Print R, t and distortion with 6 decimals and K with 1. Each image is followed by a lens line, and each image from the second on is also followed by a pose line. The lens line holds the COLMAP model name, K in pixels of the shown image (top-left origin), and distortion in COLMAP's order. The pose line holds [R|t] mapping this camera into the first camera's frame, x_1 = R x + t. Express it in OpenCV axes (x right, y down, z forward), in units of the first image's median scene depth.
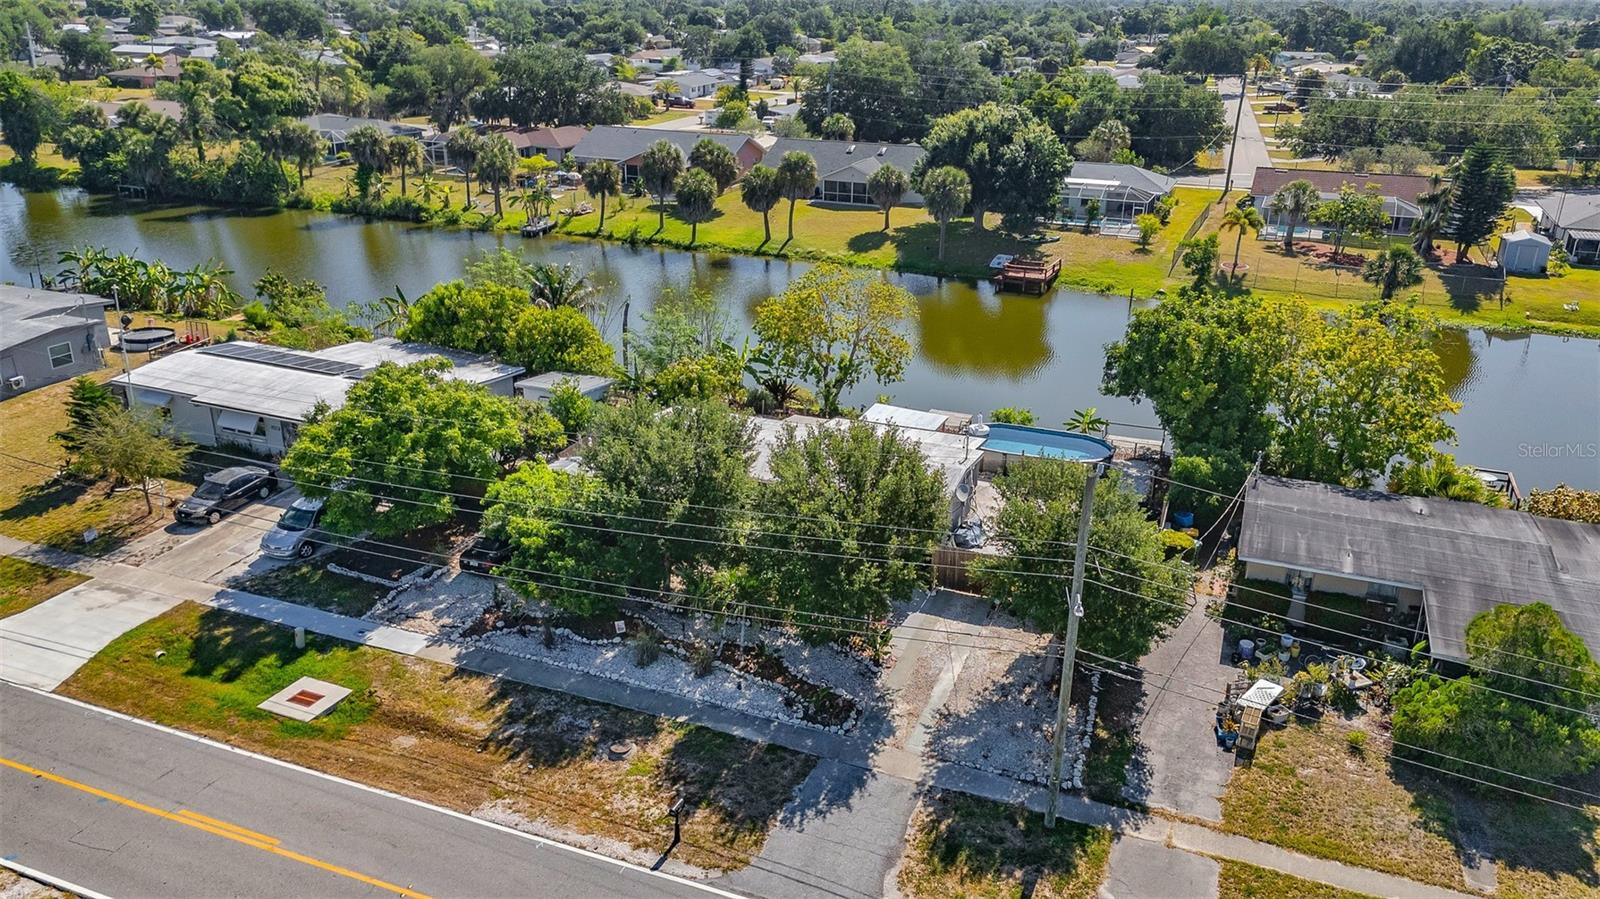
lens RADIAL K [[1176.9, 0, 798.5], [0, 1176.9, 452.2], [0, 0, 1]] dist [0.068092, -0.068073]
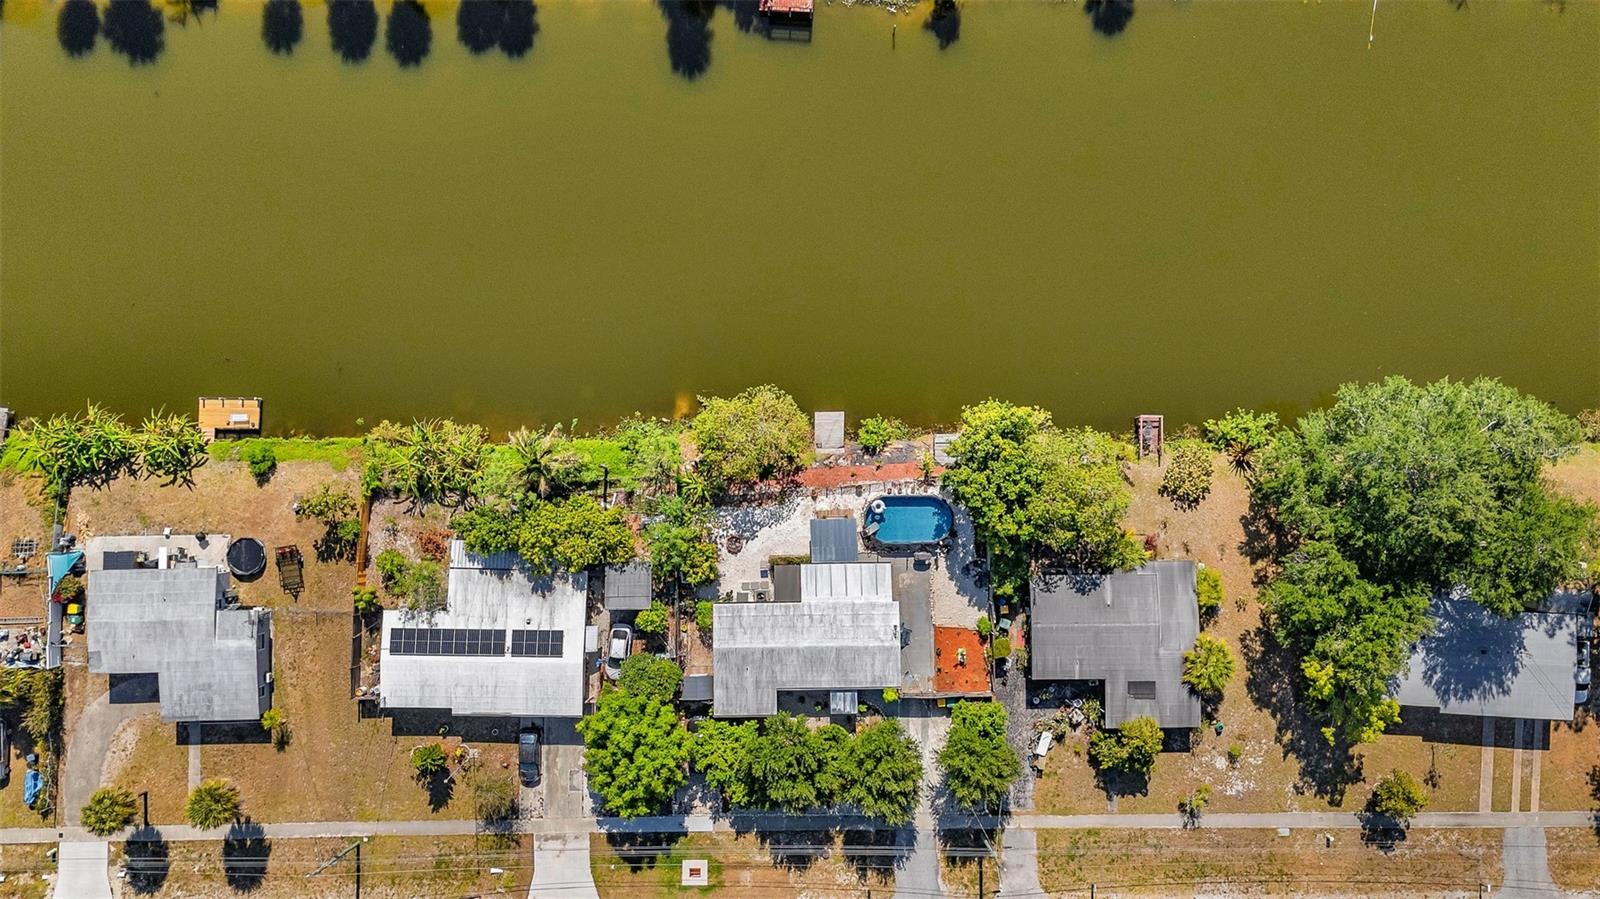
lens RADIAL K [[1178.8, 0, 800.0], [0, 1178.8, 449.5], [0, 0, 1]] dist [0.076817, -0.069735]
pose [[0.923431, -0.383572, -0.012140, 0.145379], [0.162166, 0.361344, 0.918222, -2.066765], [-0.347818, -0.849884, 0.395879, 0.586432]]
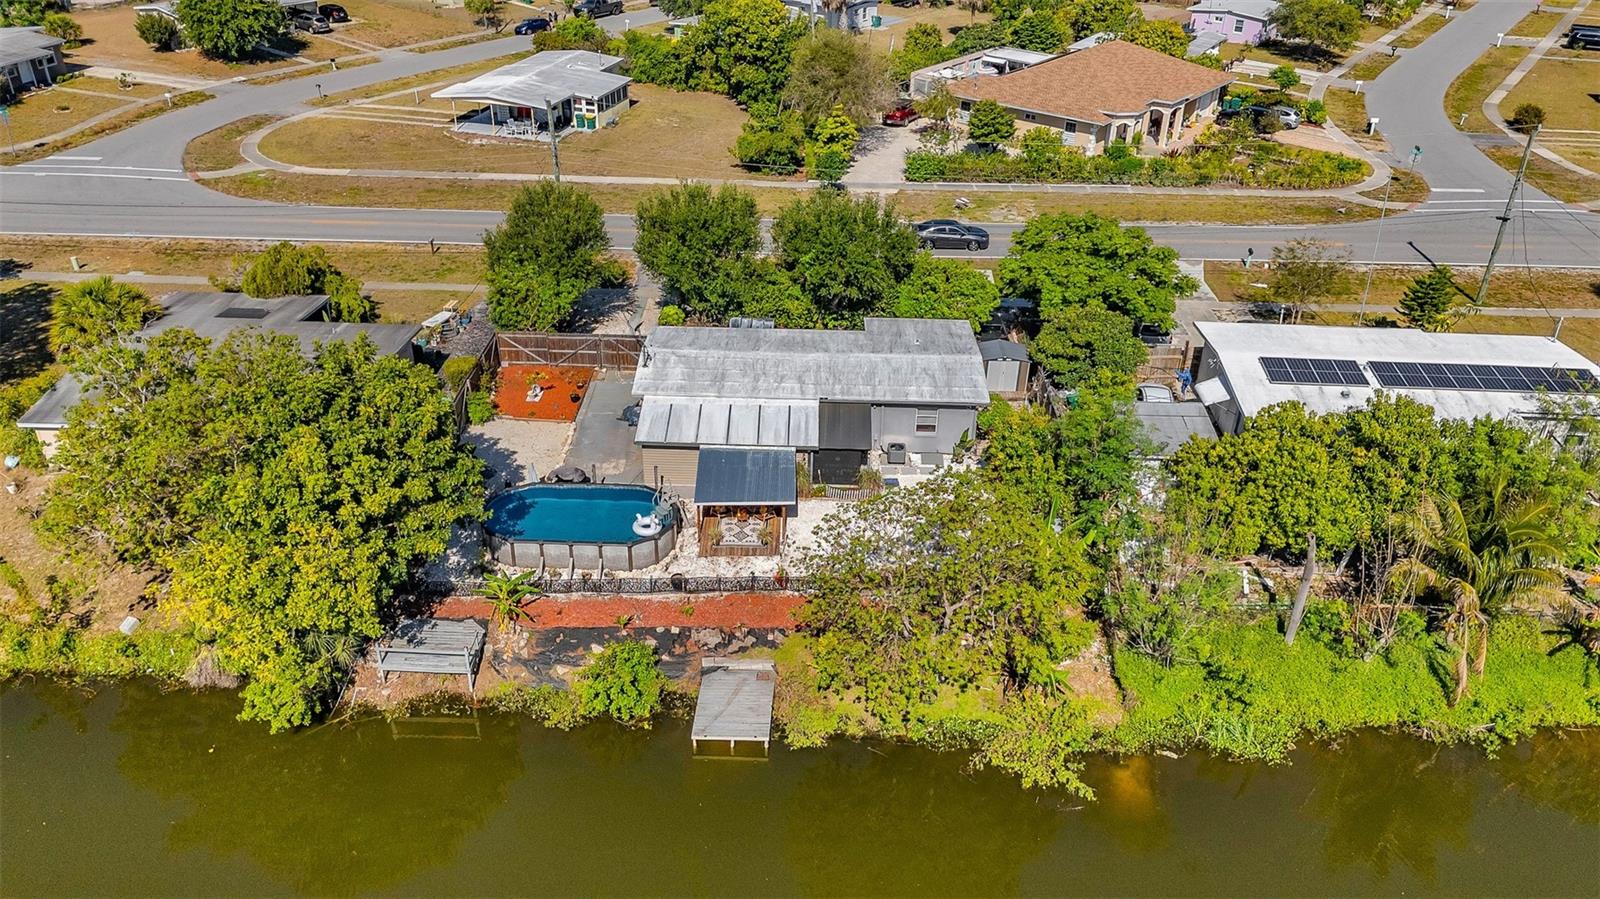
lens RADIAL K [[1178.8, 0, 800.0], [0, 1178.8, 449.5], [0, 0, 1]] dist [0.076817, -0.069735]
pose [[-0.938053, 0.148922, -0.312855, 0.382149], [-0.151650, 0.635390, 0.757154, -0.820616], [0.311541, 0.757695, -0.573445, 1.846397]]
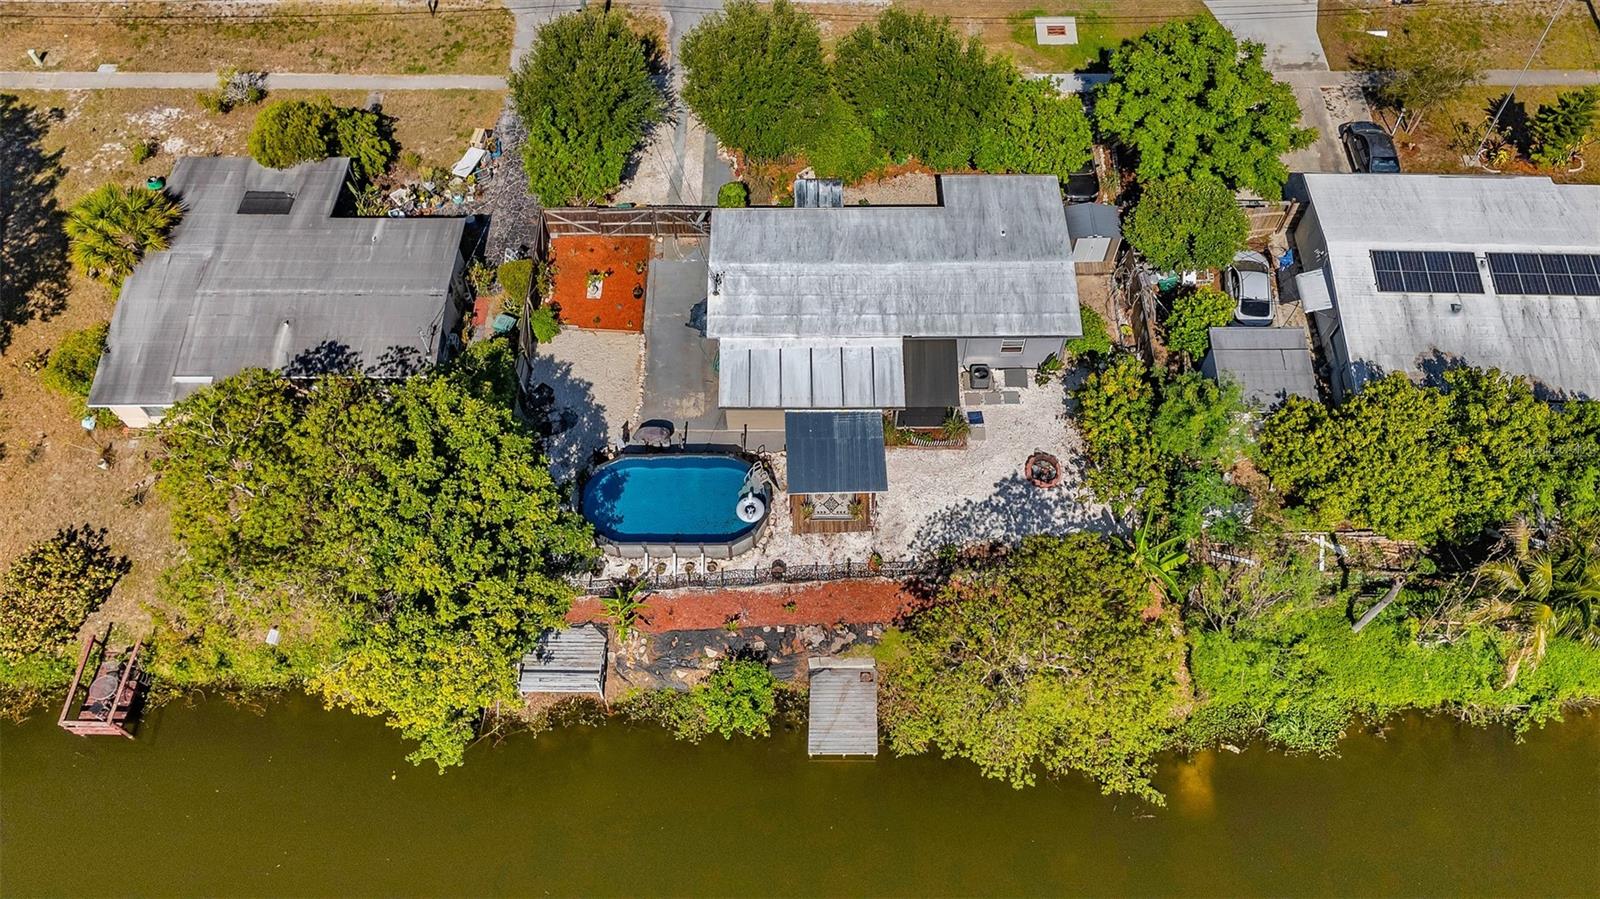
lens RADIAL K [[1178.8, 0, 800.0], [0, 1178.8, 449.5], [0, 0, 1]] dist [0.076817, -0.069735]
pose [[-0.929779, 0.308067, -0.201507, 0.343974], [-0.140901, 0.207885, 0.967952, -1.008172], [0.340084, 0.928374, -0.149880, 1.409092]]
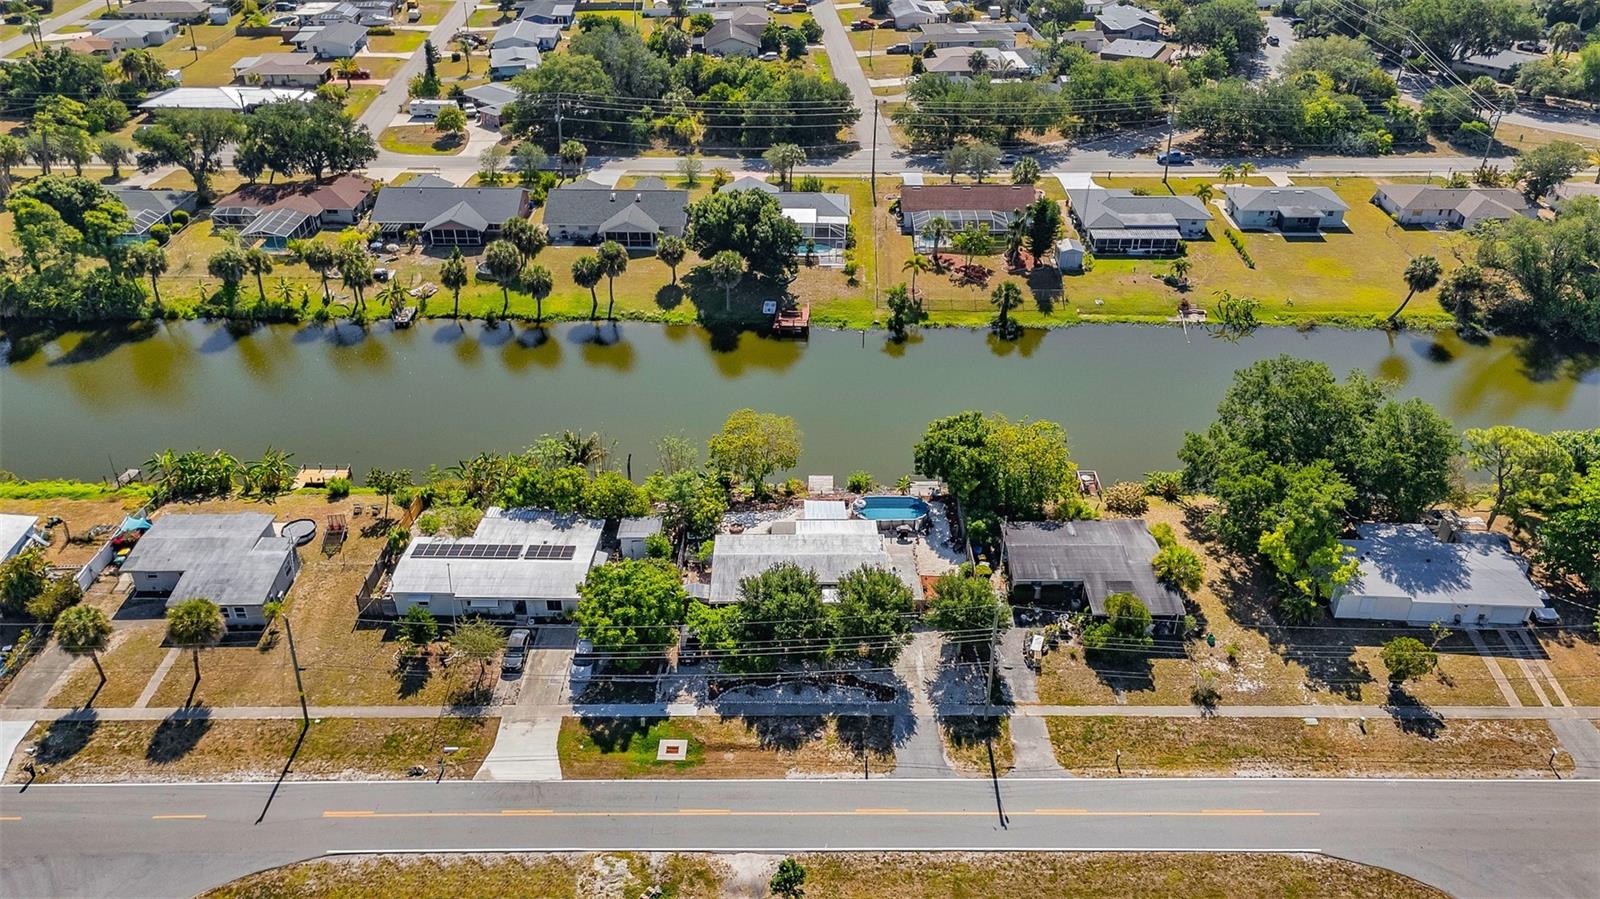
lens RADIAL K [[1178.8, 0, 800.0], [0, 1178.8, 449.5], [0, 0, 1]] dist [0.076817, -0.069735]
pose [[0.927917, -0.208671, 0.308911, -0.658981], [0.147043, 0.966346, 0.211078, -0.679155], [-0.342561, -0.150440, 0.927372, -0.946131]]
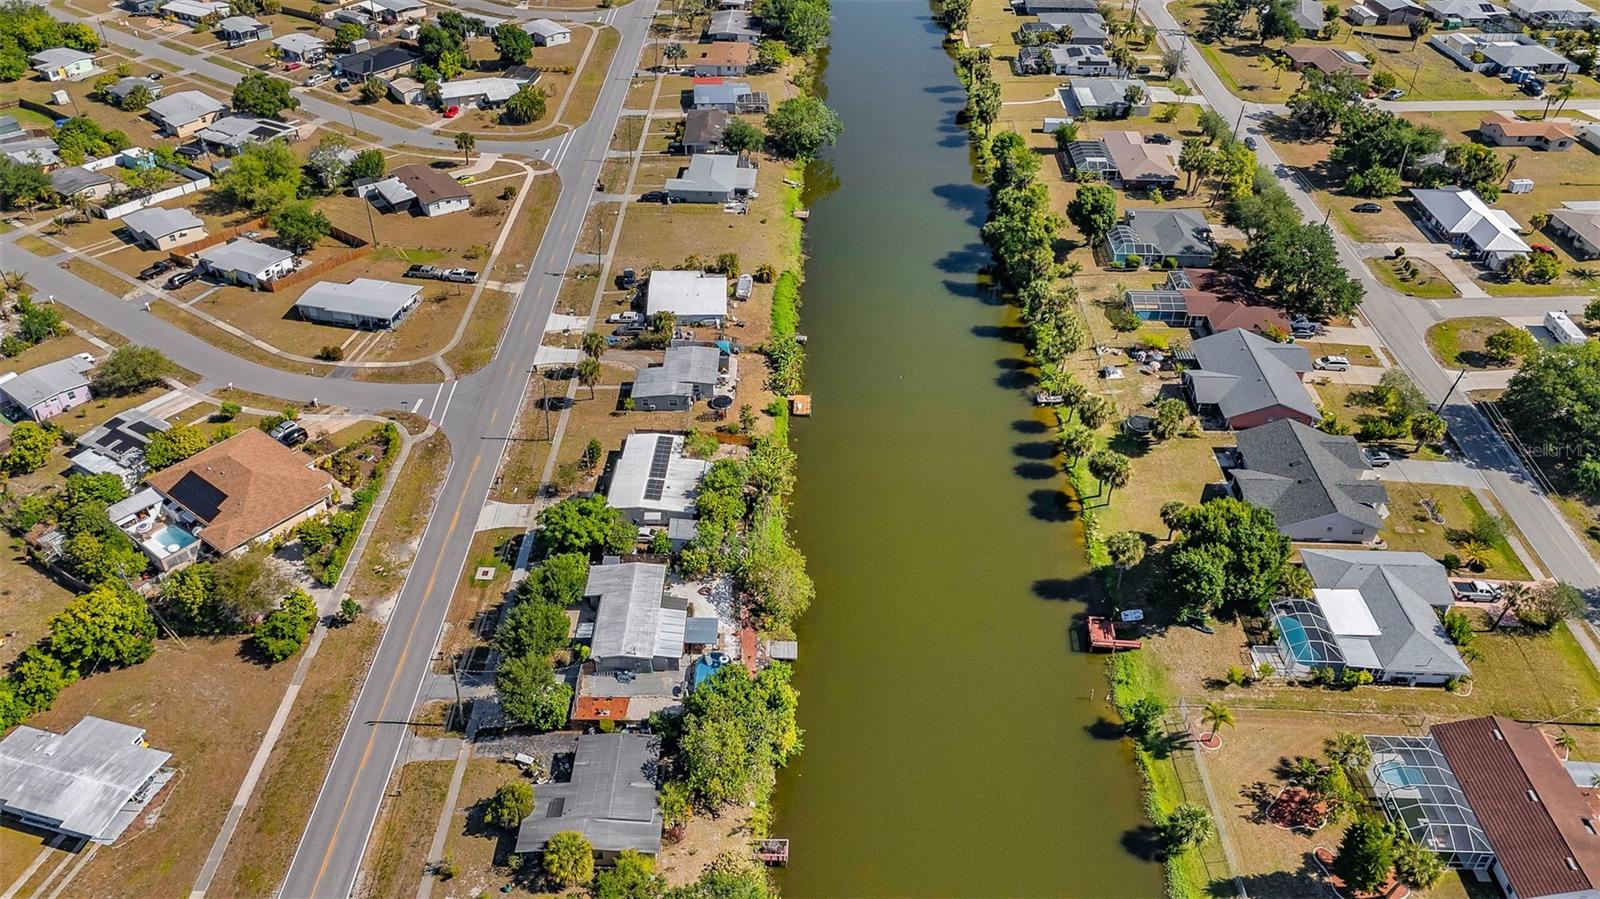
lens RADIAL K [[1178.8, 0, 800.0], [0, 1178.8, 449.5], [0, 0, 1]] dist [0.076817, -0.069735]
pose [[0.368063, 0.542442, -0.755173, 2.189589], [-0.345108, 0.833870, 0.430769, -1.770484], [0.863383, 0.102066, 0.494118, -0.024961]]
